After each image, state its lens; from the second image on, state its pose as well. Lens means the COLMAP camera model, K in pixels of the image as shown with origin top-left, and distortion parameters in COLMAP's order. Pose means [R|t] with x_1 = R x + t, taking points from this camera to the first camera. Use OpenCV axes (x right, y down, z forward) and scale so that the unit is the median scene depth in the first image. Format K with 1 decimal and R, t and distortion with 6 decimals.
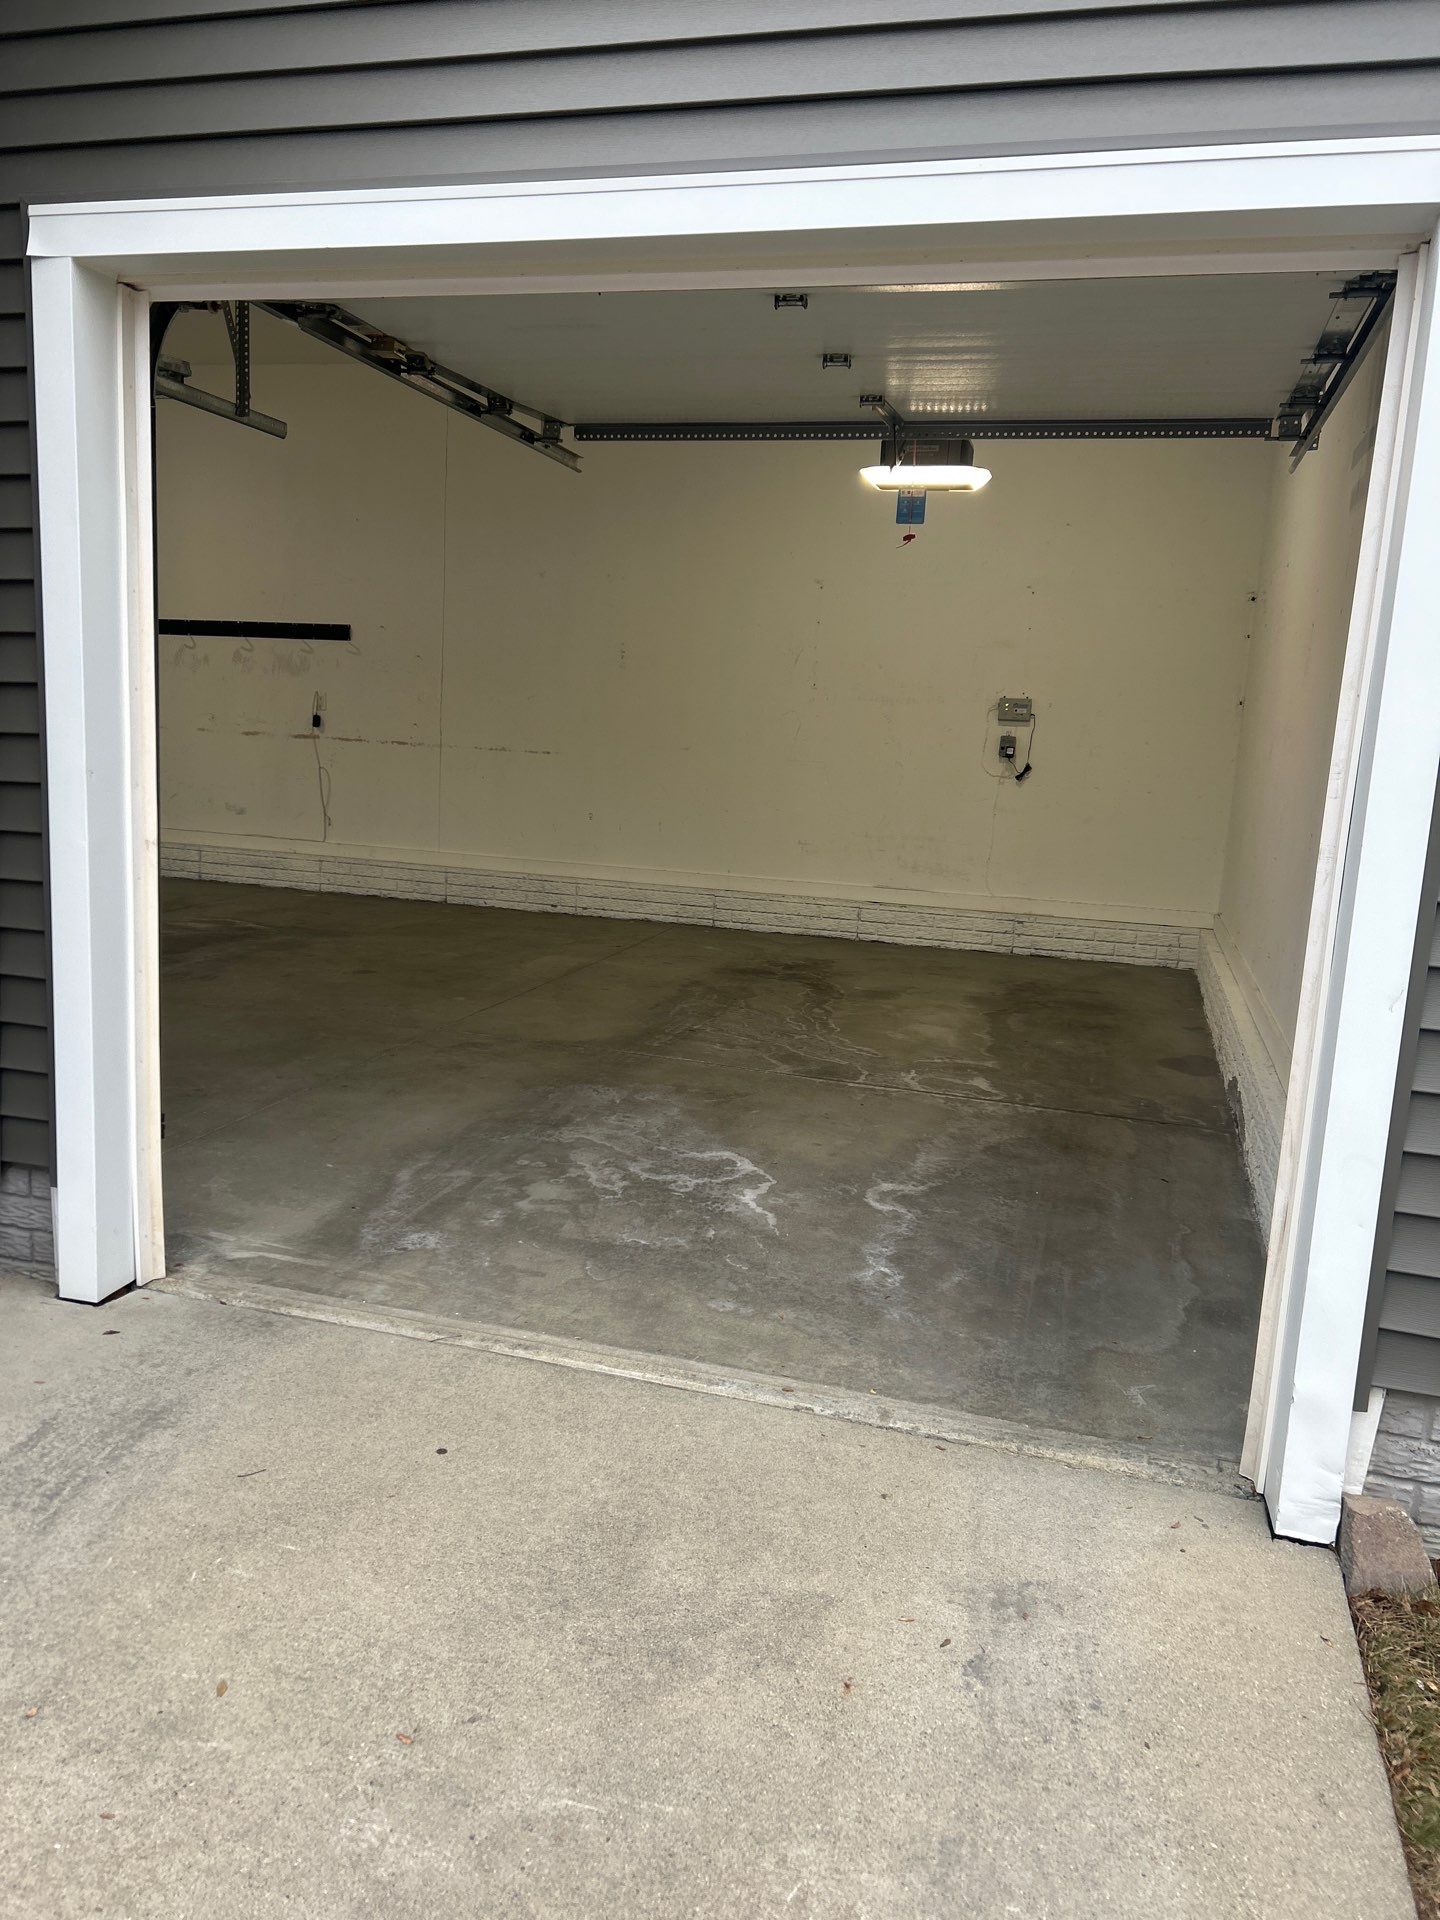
lens RADIAL K [[1458.7, 0, 722.6], [0, 1458.7, 969.7], [0, 0, 1]] dist [0.112398, -0.211624]
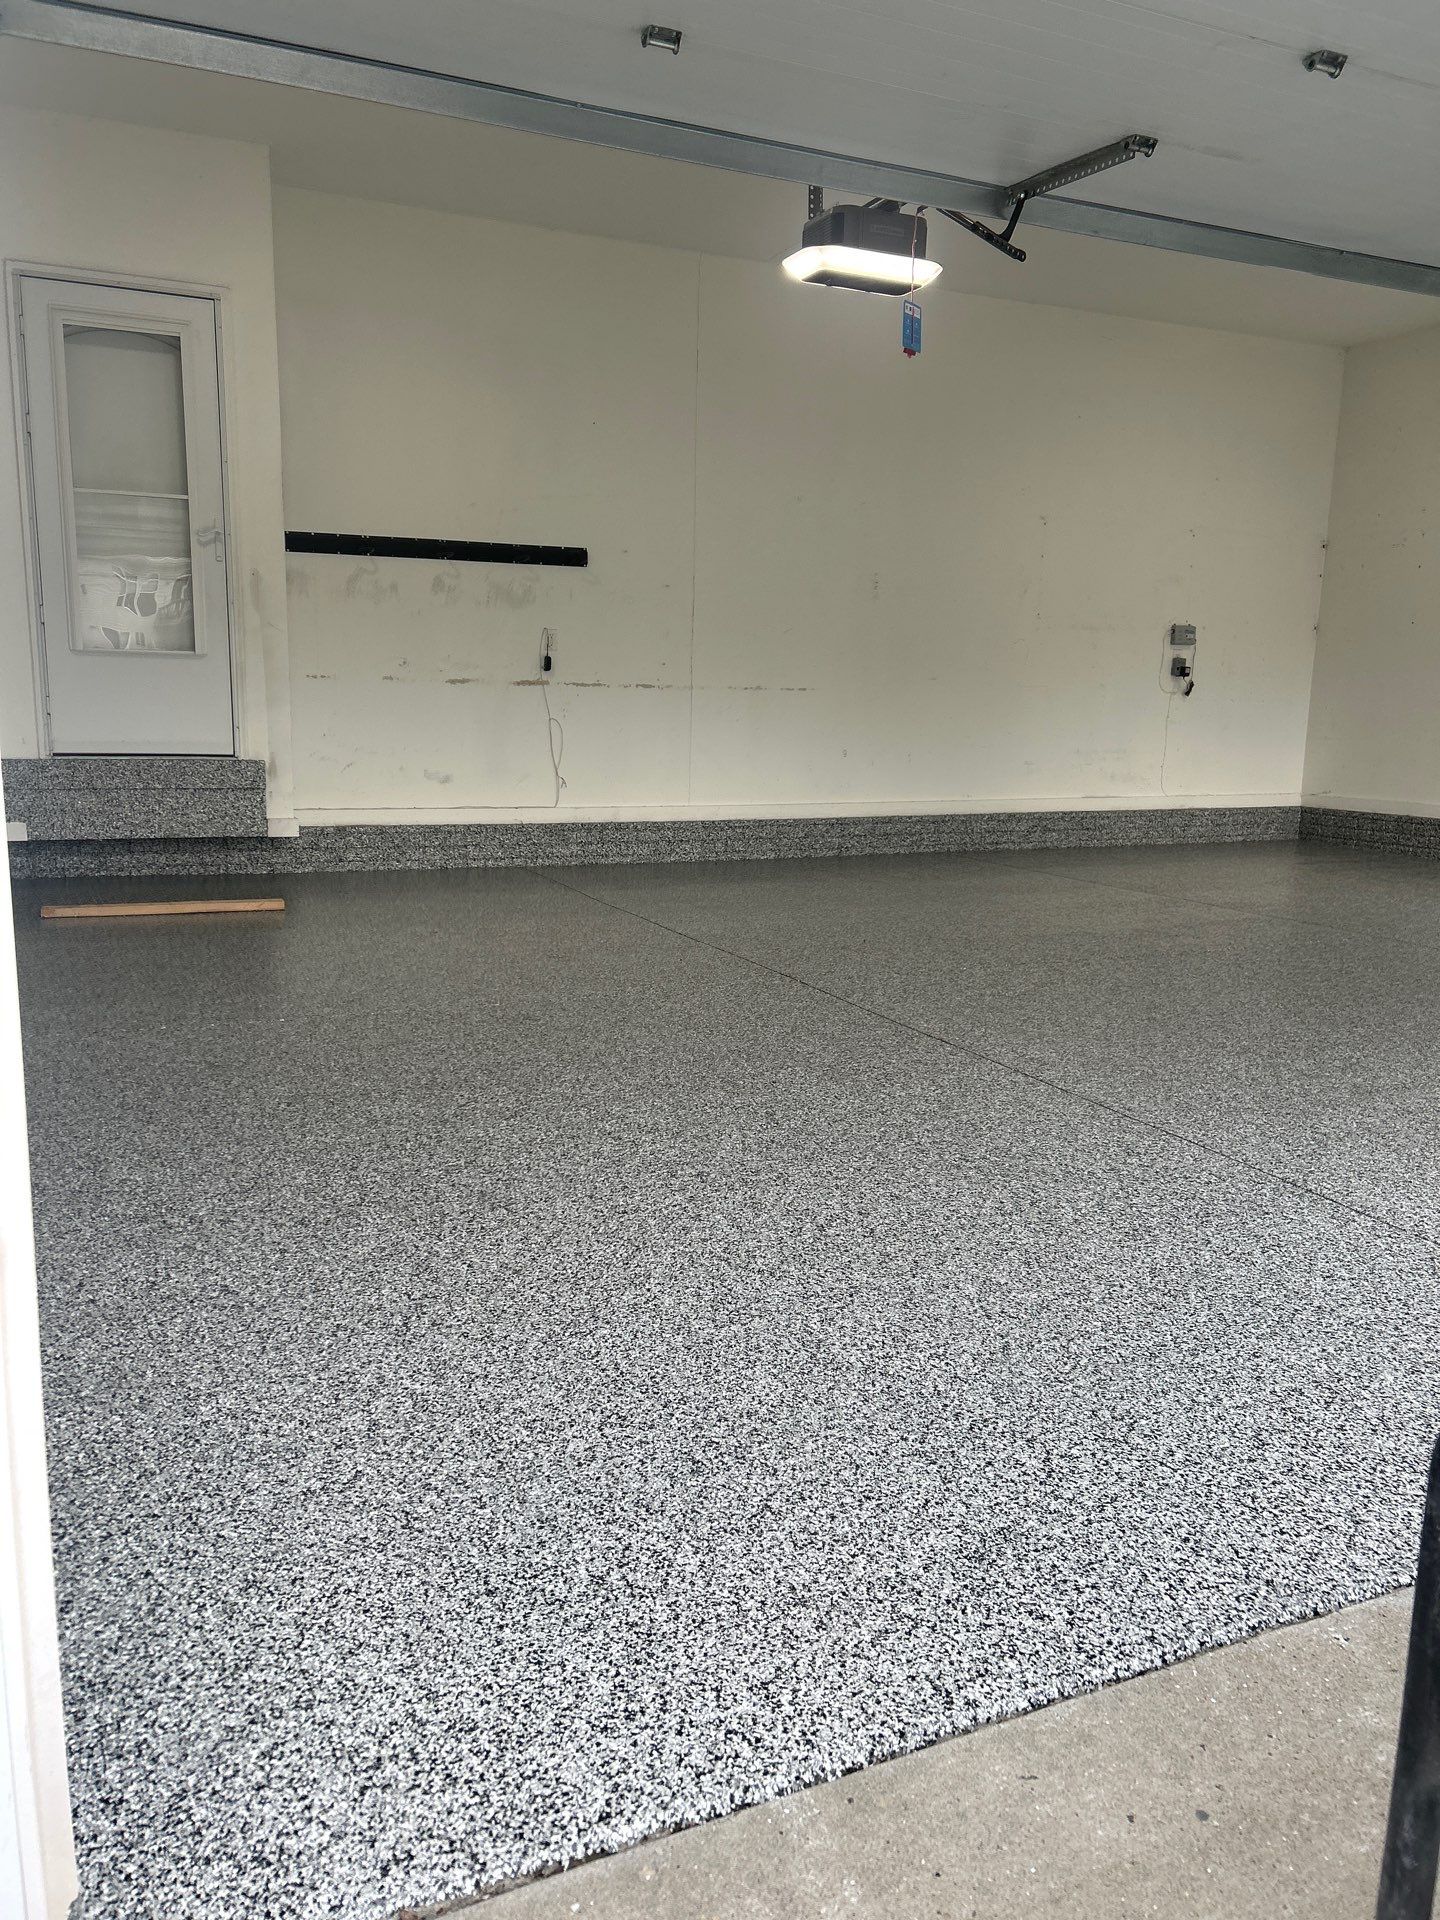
lens RADIAL K [[1458.9, 0, 702.2], [0, 1458.9, 986.1], [0, 0, 1]] dist [0.086628, -0.126550]
pose [[0.761760, -0.163321, 0.626935, -0.895136], [0.126381, 0.986573, 0.103449, -0.072656], [-0.635413, 0.000430, 0.772173, 0.344912]]
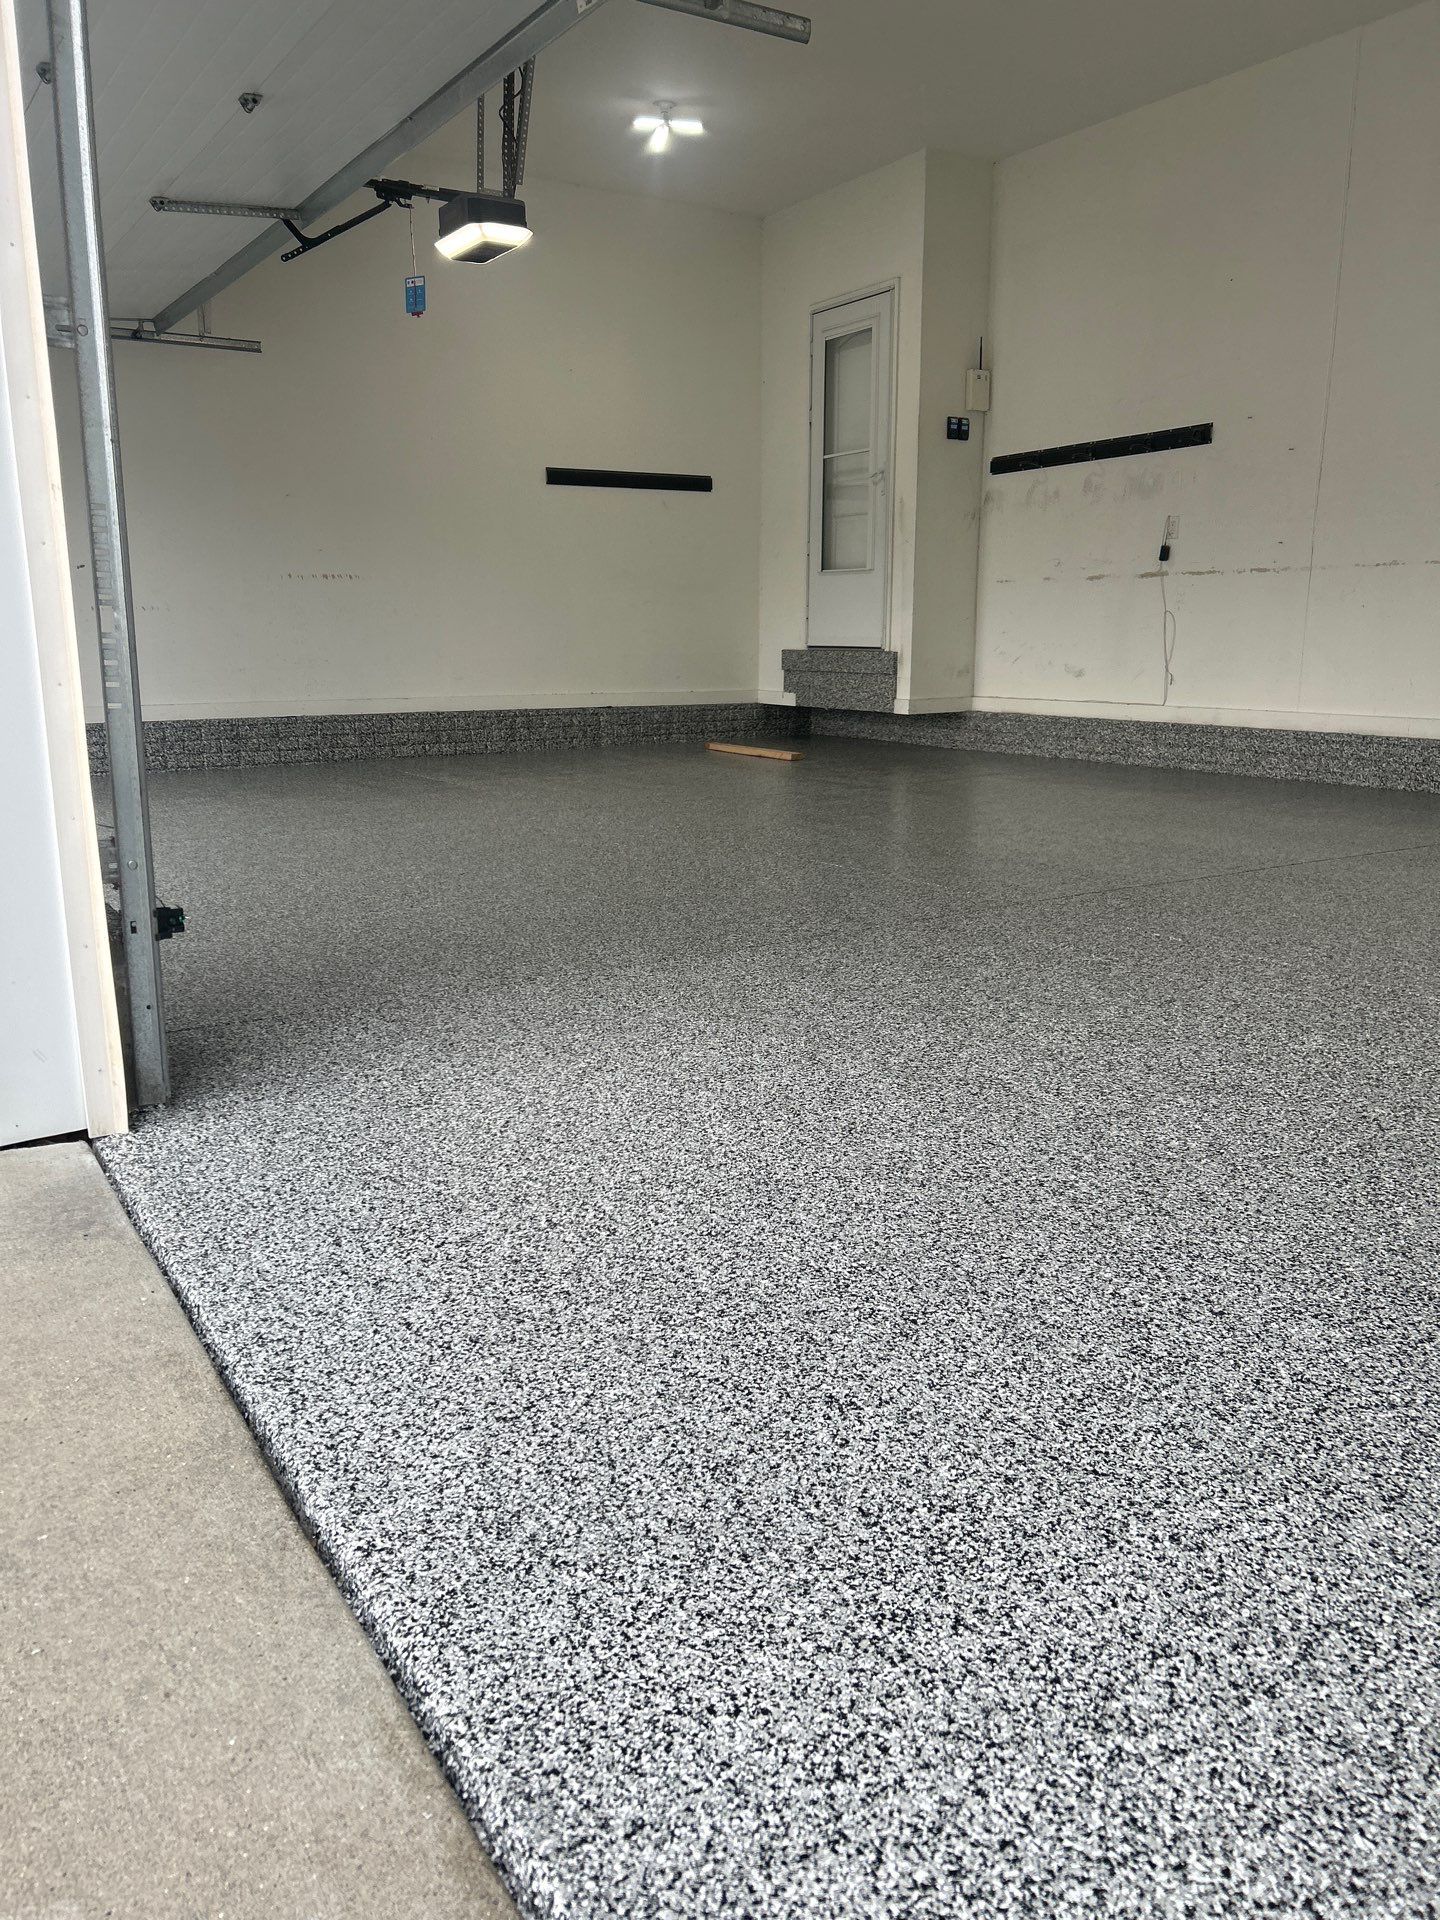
lens RADIAL K [[1458.7, 0, 722.6], [0, 1458.7, 969.7], [0, 0, 1]] dist [0.112398, -0.211624]
pose [[0.751061, 0.095714, -0.653258, 0.109121], [-0.063068, 0.995312, 0.073320, 0.016882], [0.657214, -0.013868, 0.753577, 0.265053]]
